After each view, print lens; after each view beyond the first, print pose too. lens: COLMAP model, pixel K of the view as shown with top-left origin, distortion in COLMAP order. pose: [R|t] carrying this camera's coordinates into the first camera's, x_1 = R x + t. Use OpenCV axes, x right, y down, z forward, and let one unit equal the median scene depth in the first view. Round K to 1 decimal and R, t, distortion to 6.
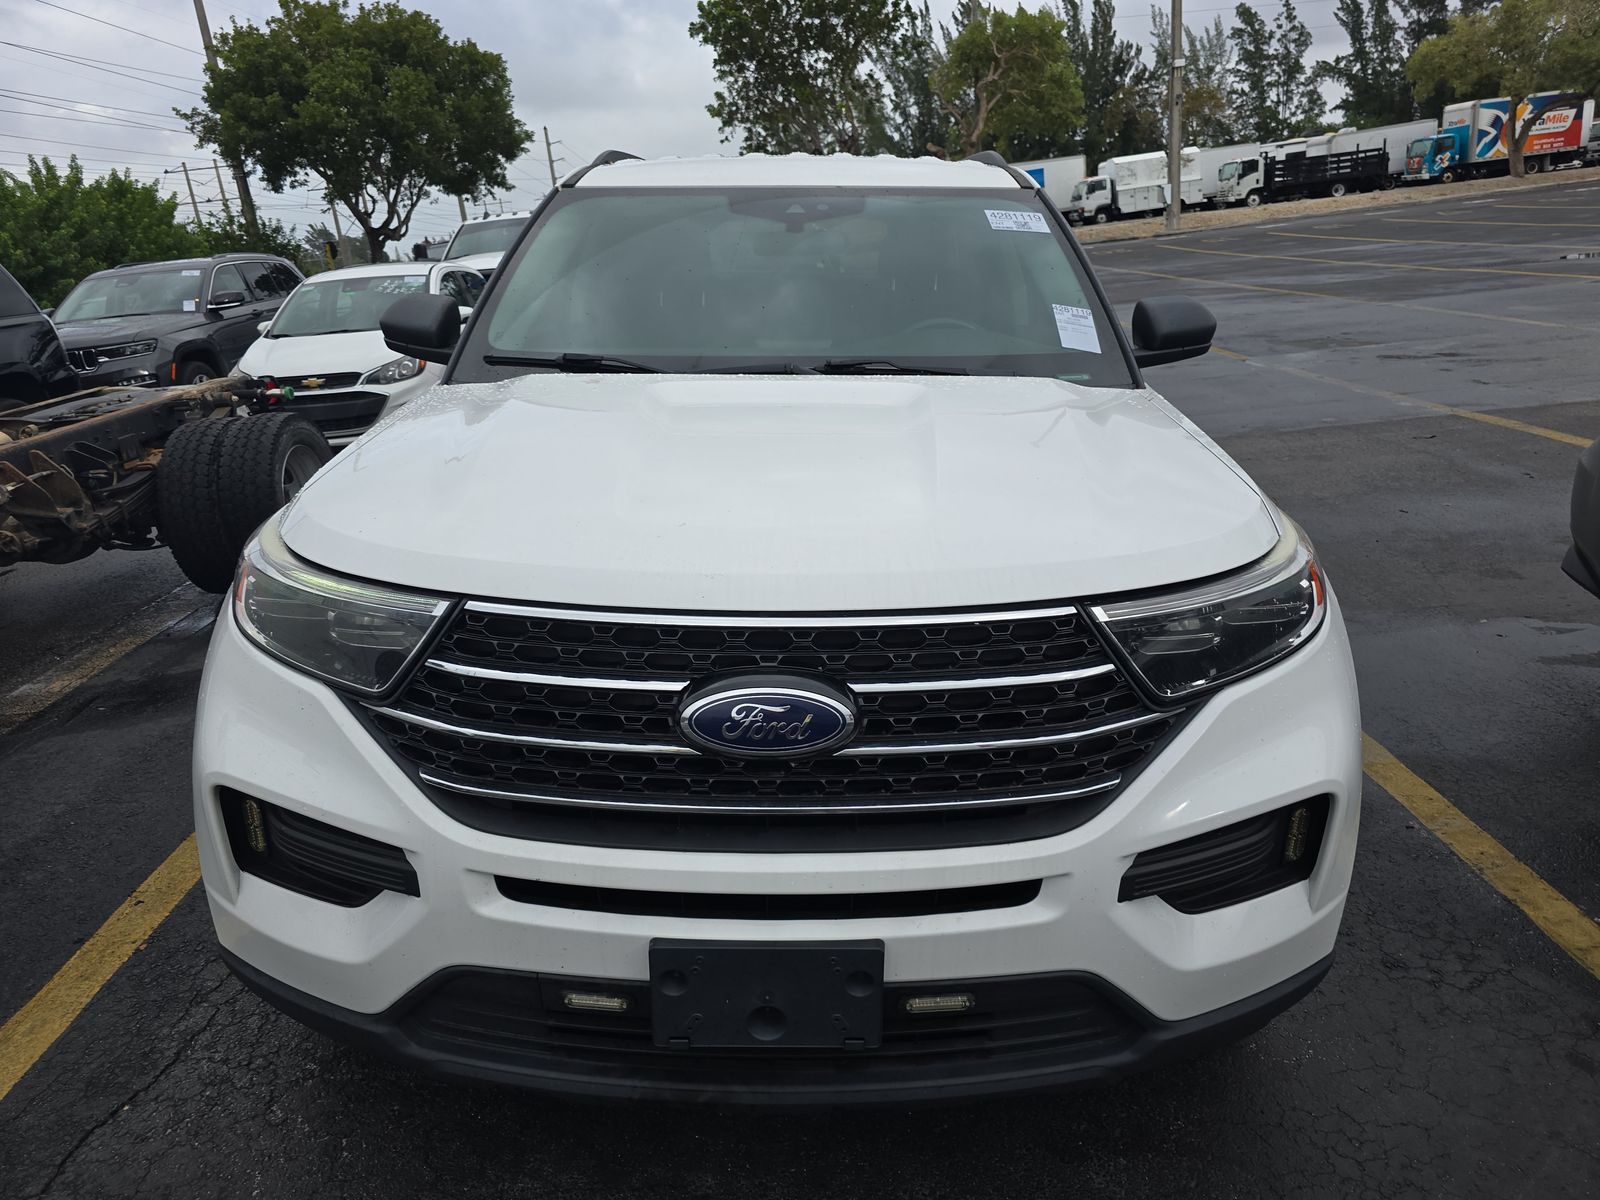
lens RADIAL K [[1103.6, 0, 805.4], [0, 1103.6, 599.5], [0, 0, 1]] dist [0.044332, -0.039616]
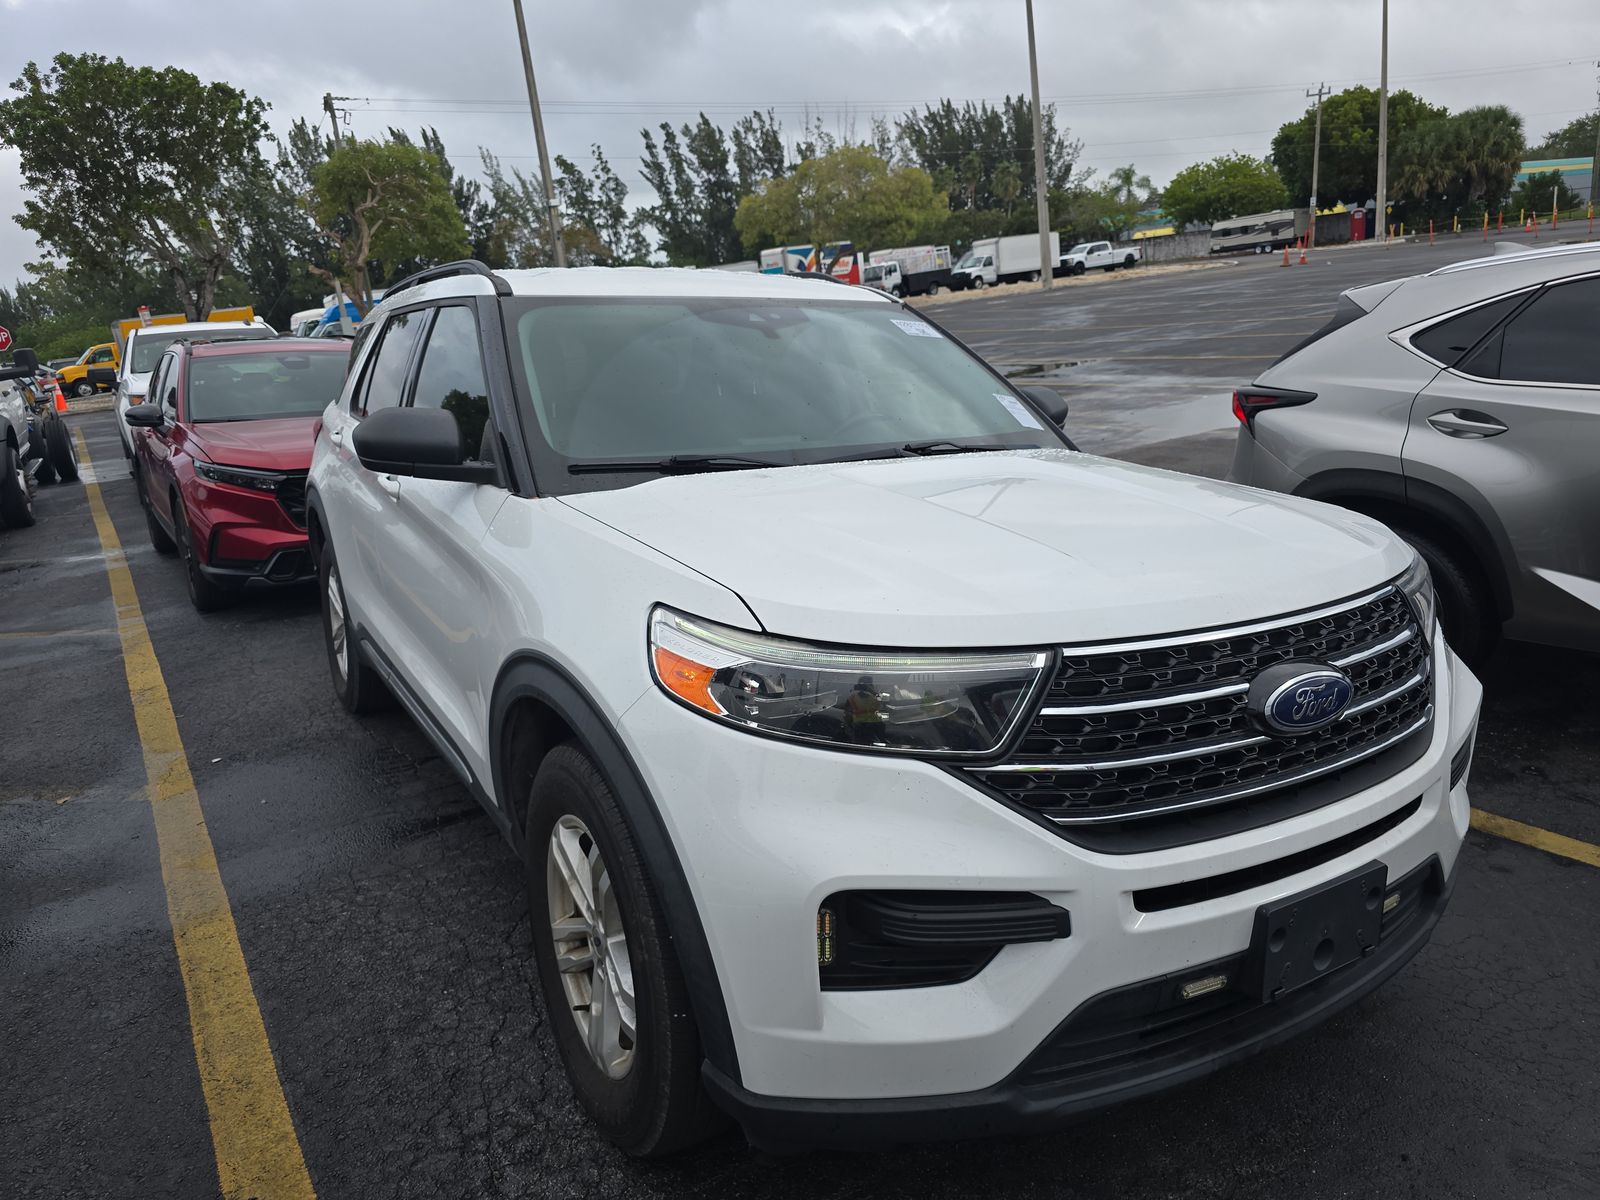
lens RADIAL K [[1103.6, 0, 799.4], [0, 1103.6, 592.6], [0, 0, 1]] dist [0.044332, -0.039616]
pose [[0.848103, -0.124378, 0.515026, -0.060221], [0.179801, 0.981935, -0.058946, -0.001998], [-0.498391, 0.142594, 0.855145, 0.010474]]
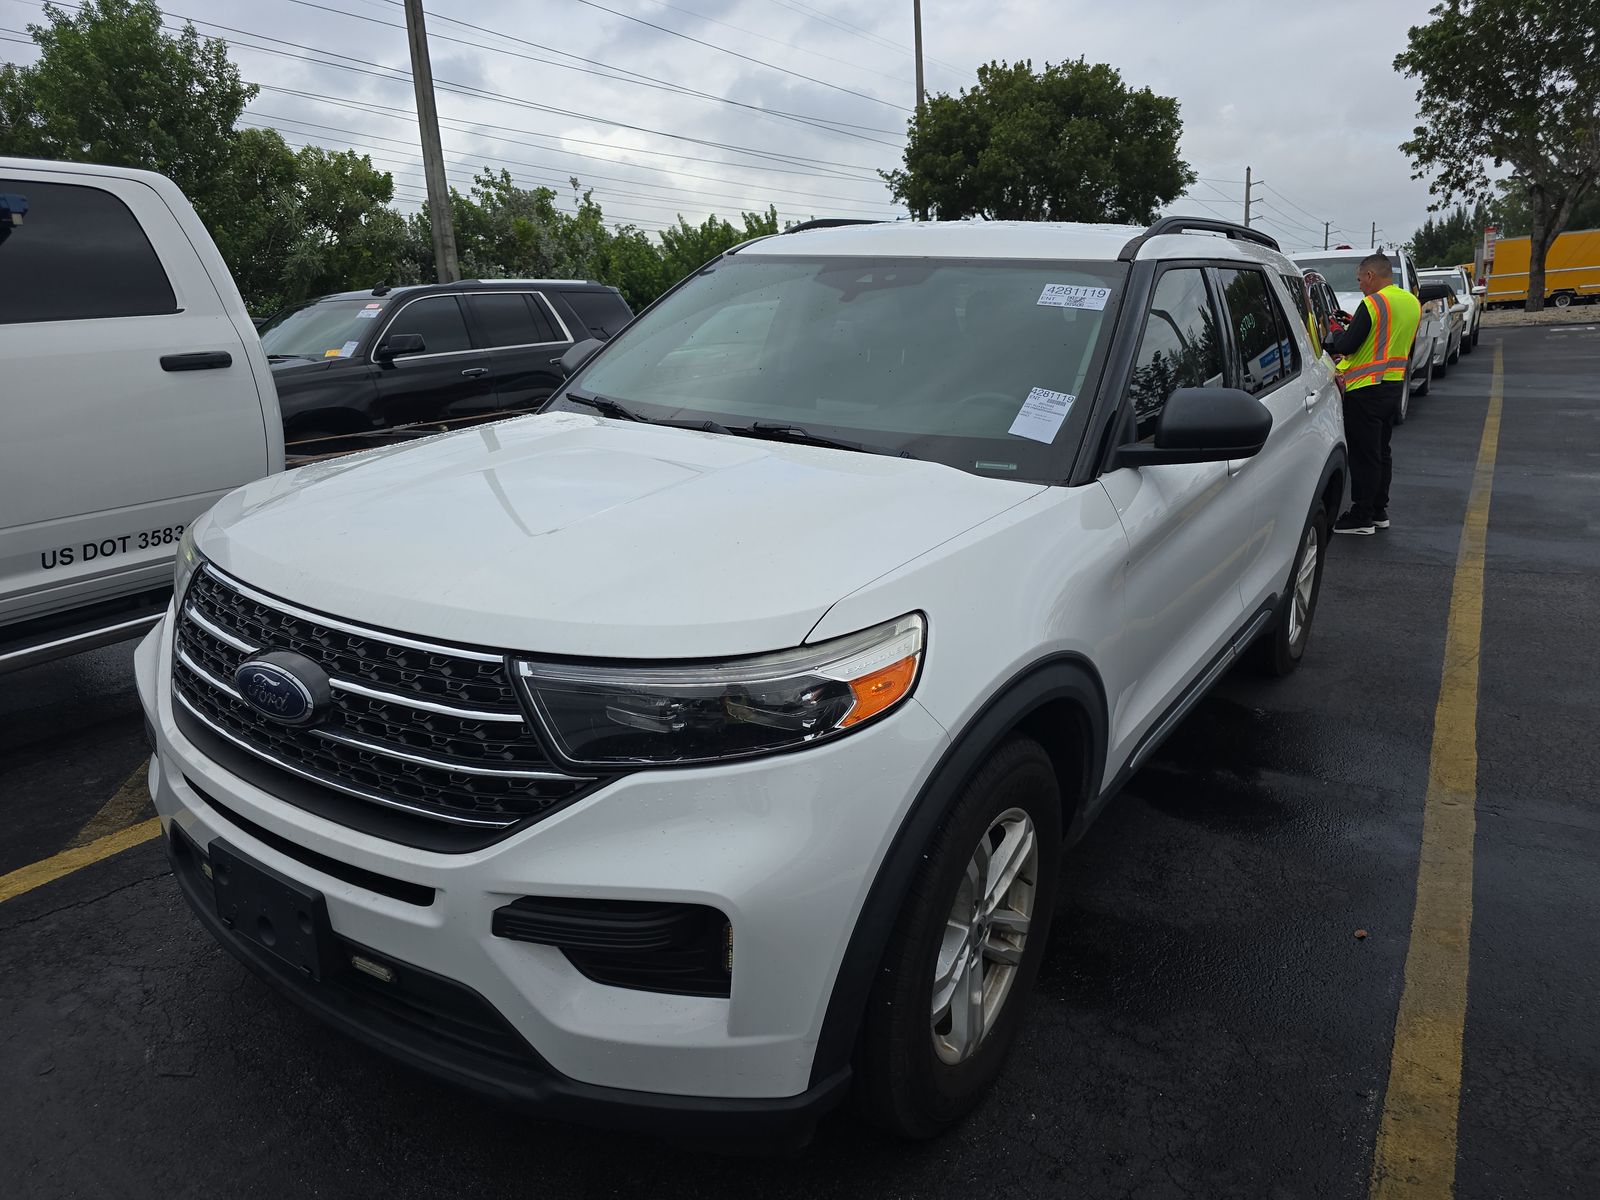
lens RADIAL K [[1103.6, 0, 793.1], [0, 1103.6, 602.8], [0, 0, 1]] dist [0.044332, -0.039616]
pose [[0.825666, 0.179459, -0.534855, 0.058566], [-0.196397, 0.980188, 0.025698, -0.007238], [0.528870, 0.083826, 0.844553, 0.012074]]
